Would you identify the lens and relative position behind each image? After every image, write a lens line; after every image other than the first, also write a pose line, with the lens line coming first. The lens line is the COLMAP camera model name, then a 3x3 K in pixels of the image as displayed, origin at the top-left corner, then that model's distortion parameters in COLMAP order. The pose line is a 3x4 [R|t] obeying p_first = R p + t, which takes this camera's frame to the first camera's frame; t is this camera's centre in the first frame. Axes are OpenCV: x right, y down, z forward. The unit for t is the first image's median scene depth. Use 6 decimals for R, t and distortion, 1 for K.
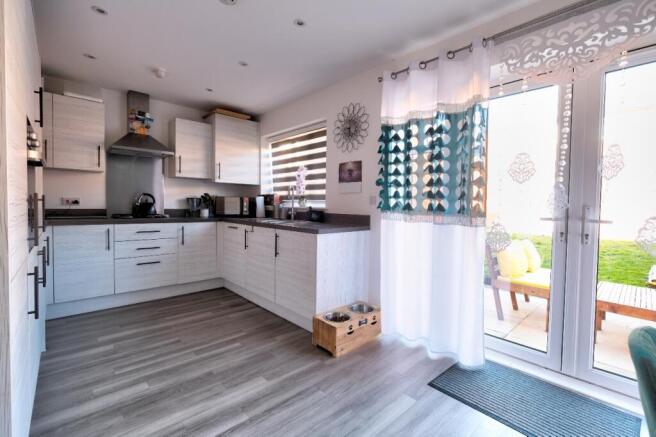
lens RADIAL K [[287.9, 0, 330.2], [0, 287.9, 214.5], [0, 0, 1]] dist [-0.003808, 0.000237]
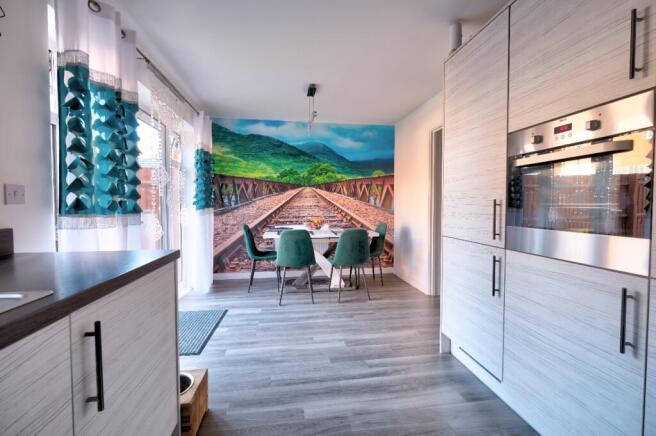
lens RADIAL K [[287.9, 0, 330.2], [0, 287.9, 214.0], [0, 0, 1]] dist [-0.003808, 0.000237]
pose [[-0.828102, -0.026681, 0.559943, -0.821820], [0.006000, 0.998388, 0.056446, -0.055739], [-0.560546, 0.050102, -0.826606, 1.793943]]
